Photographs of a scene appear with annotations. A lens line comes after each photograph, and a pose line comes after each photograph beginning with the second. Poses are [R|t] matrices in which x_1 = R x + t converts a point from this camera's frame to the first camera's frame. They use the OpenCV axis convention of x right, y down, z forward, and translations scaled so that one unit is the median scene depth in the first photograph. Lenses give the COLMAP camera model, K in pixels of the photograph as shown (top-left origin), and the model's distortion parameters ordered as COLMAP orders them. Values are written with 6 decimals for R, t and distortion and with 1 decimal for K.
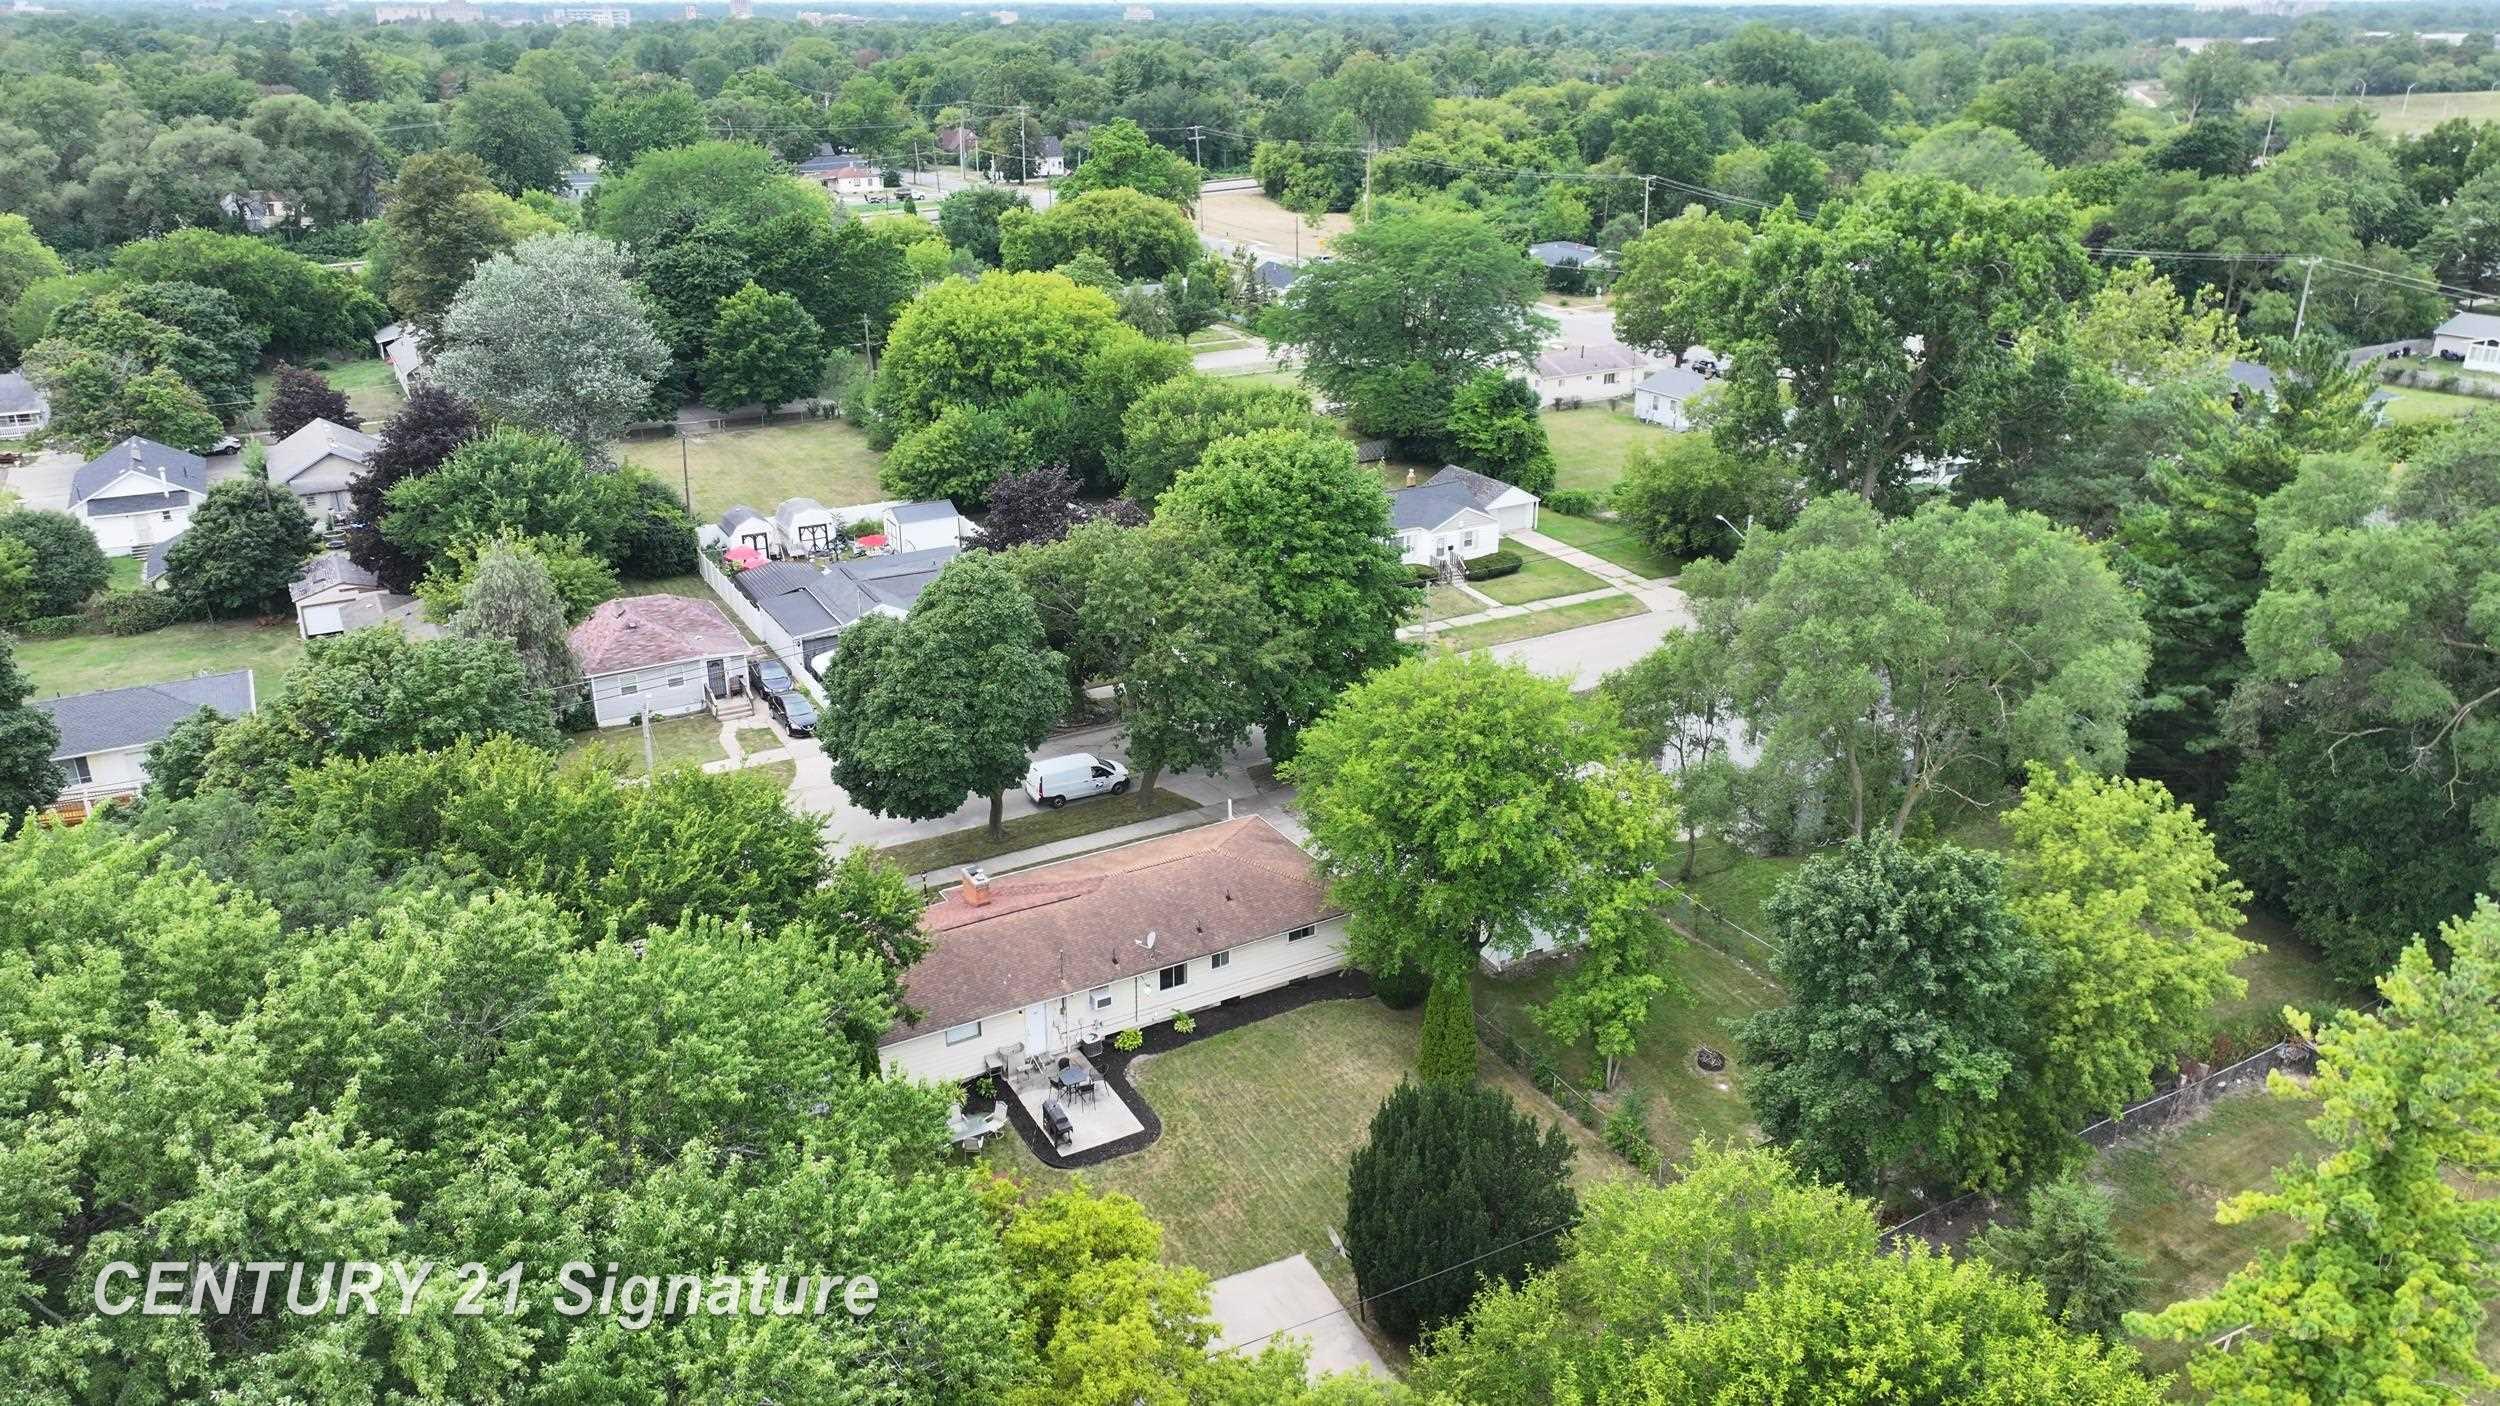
lens RADIAL K [[1755.2, 0, 1265.1], [0, 1755.2, 693.1], [0, 0, 1]] dist [-0.004943, 0.020266]
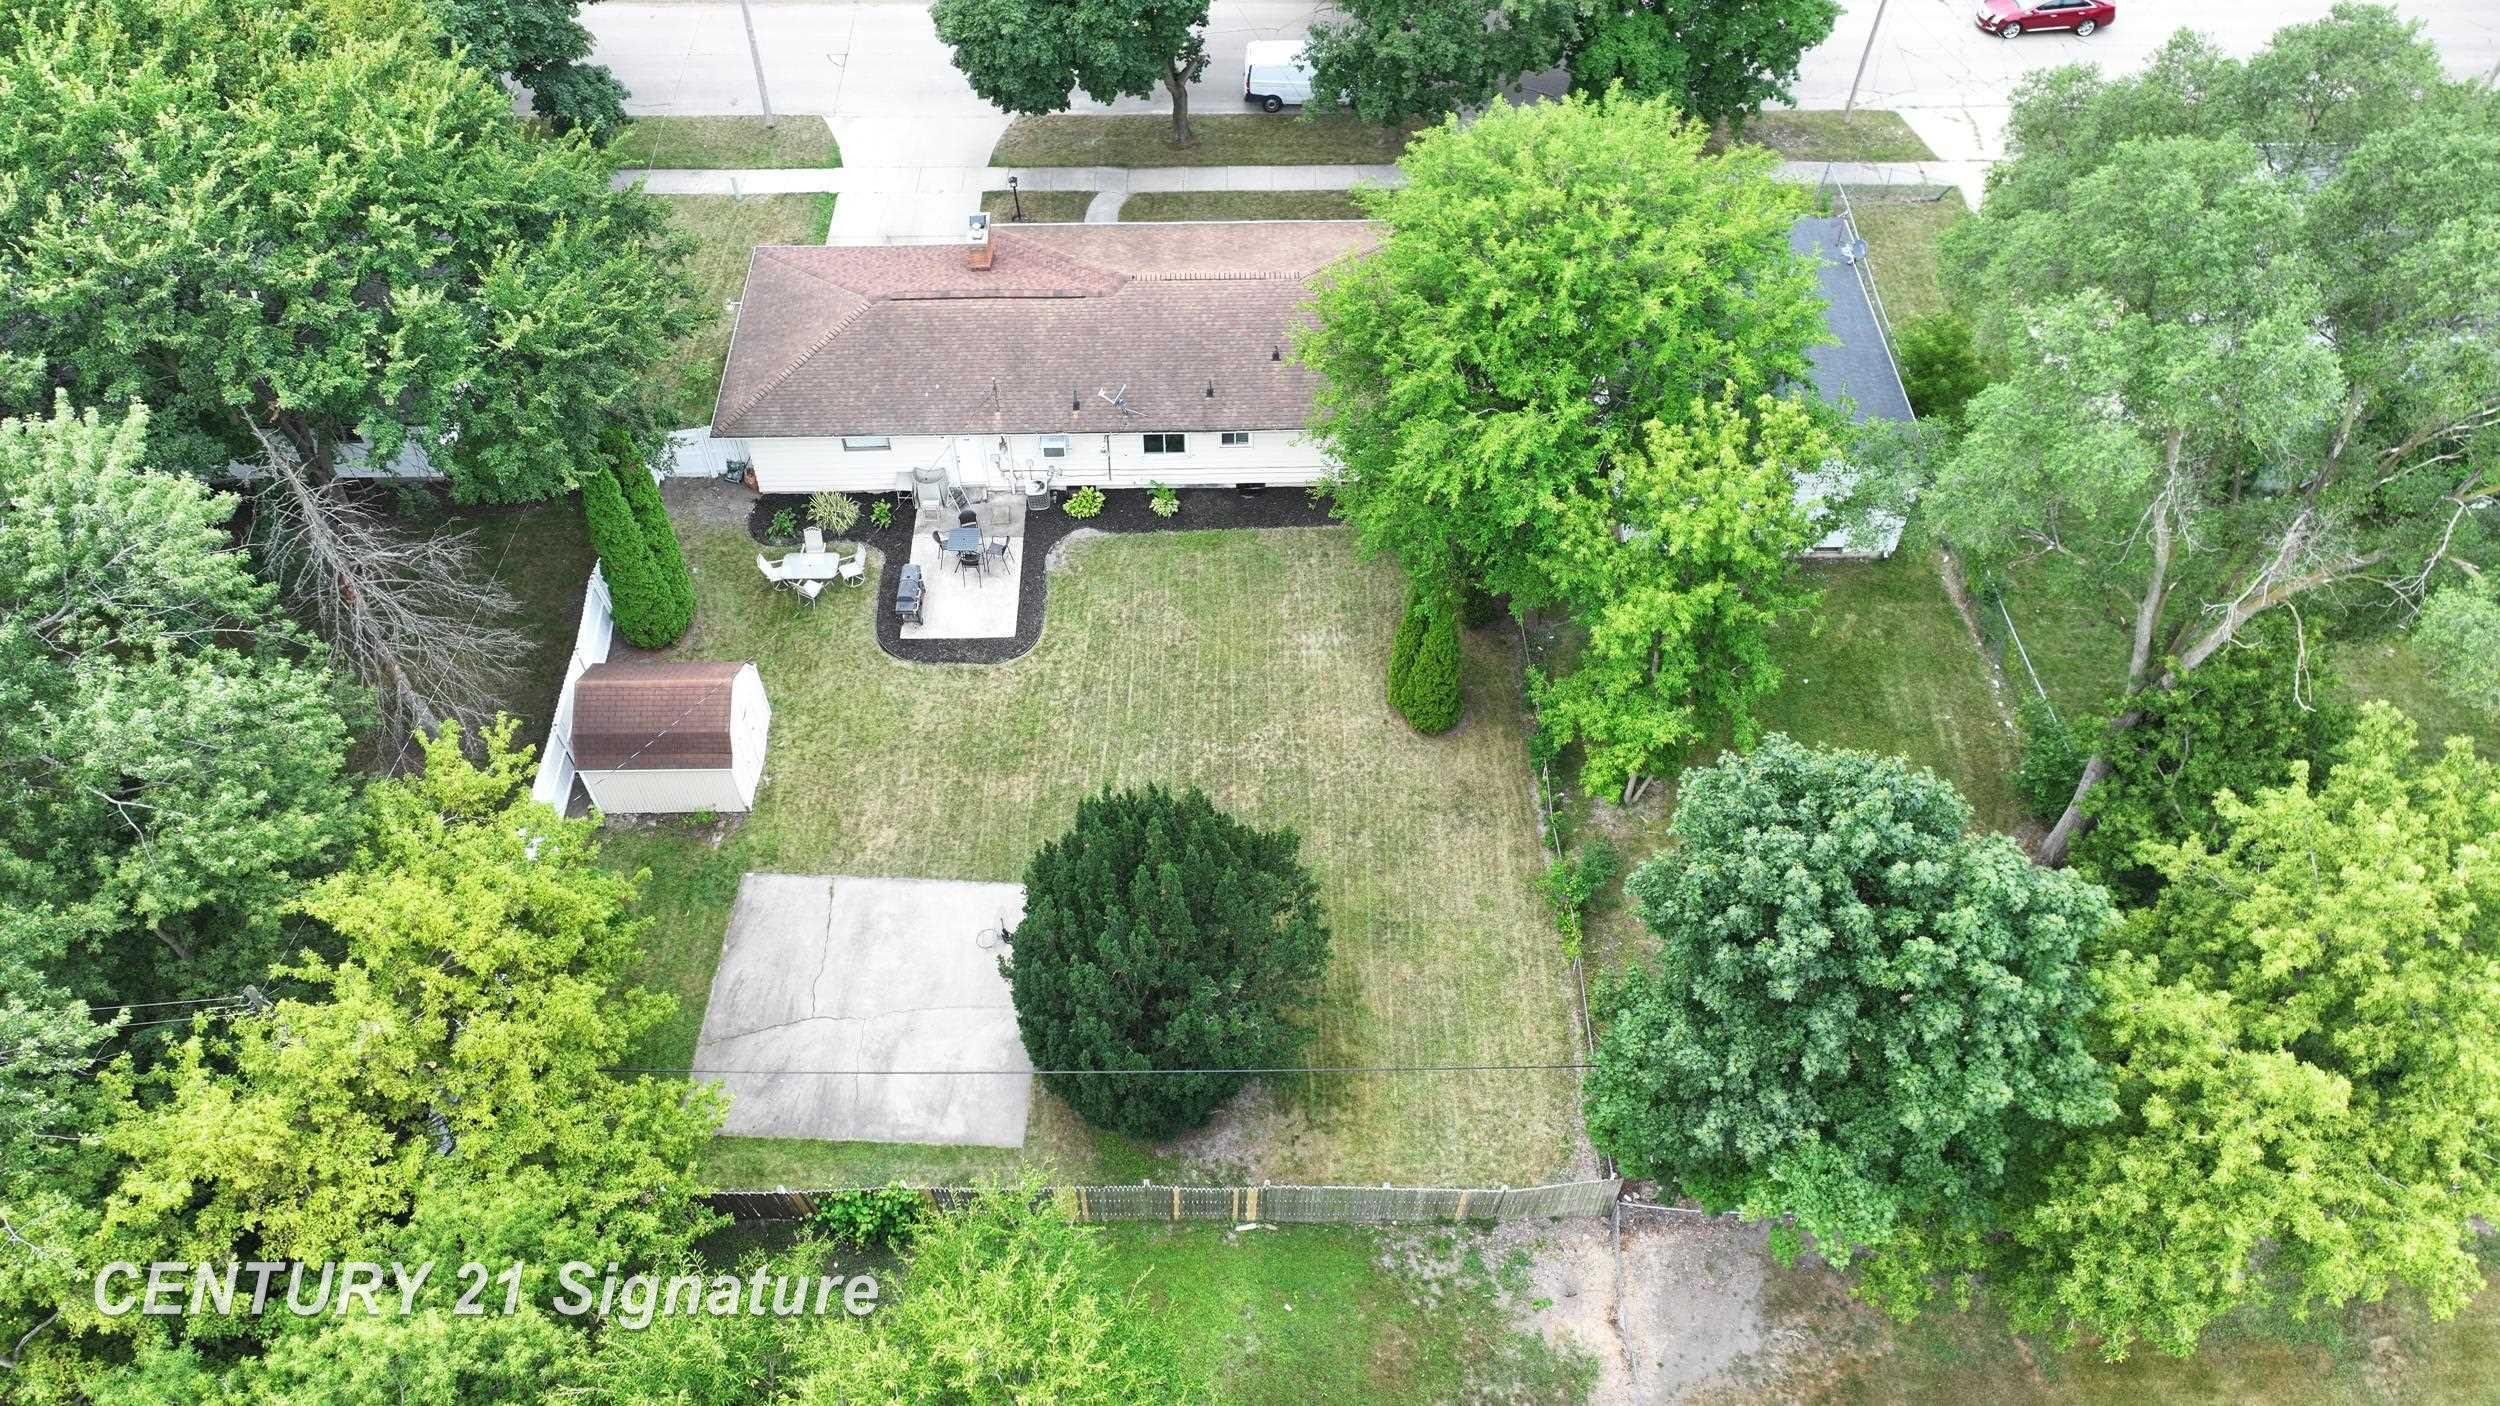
lens RADIAL K [[1755.2, 0, 1230.4], [0, 1755.2, 708.6], [0, 0, 1]] dist [-0.004943, 0.020266]
pose [[0.871599, 0.372544, -0.318632, 0.273300], [-0.171634, 0.840746, 0.513505, -0.142211], [0.459192, -0.392883, 0.796735, 0.397367]]
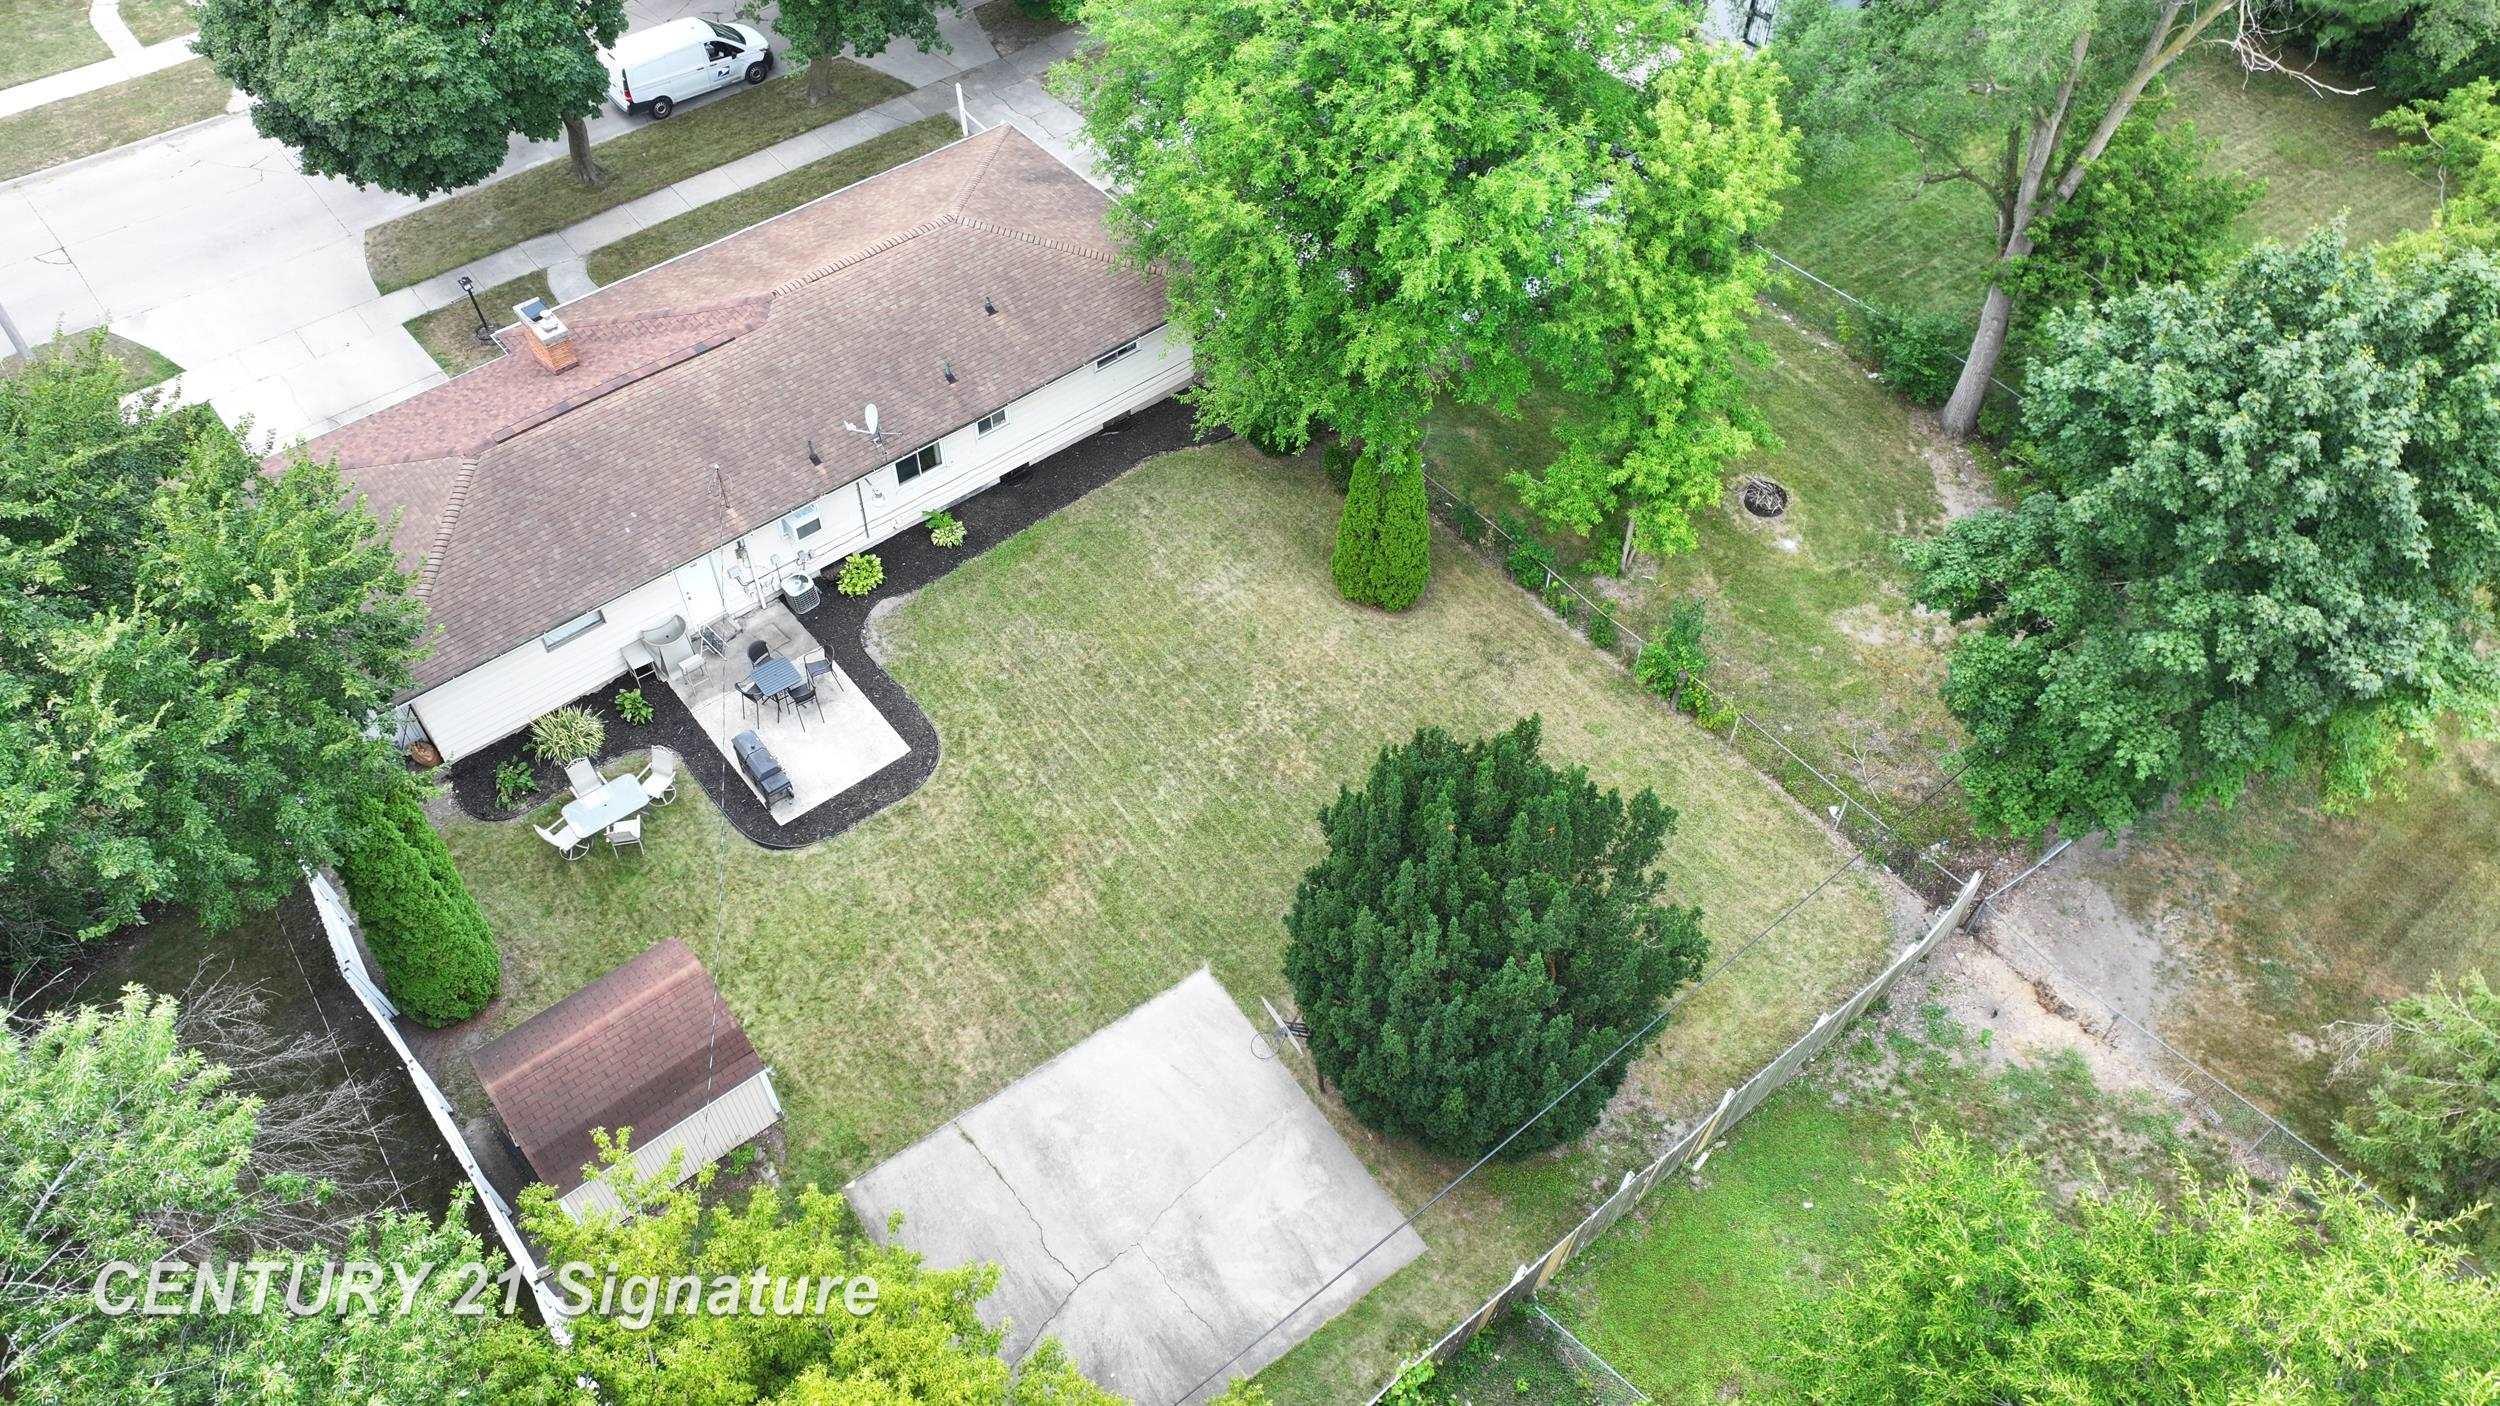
lens RADIAL K [[1755.2, 0, 1246.5], [0, 1755.2, 697.8], [0, 0, 1]] dist [-0.004943, 0.020266]
pose [[0.986735, -0.121922, 0.107187, -0.016598], [0.057808, 0.880876, 0.469804, -0.046062], [-0.151698, -0.457376, 0.876239, 0.448308]]
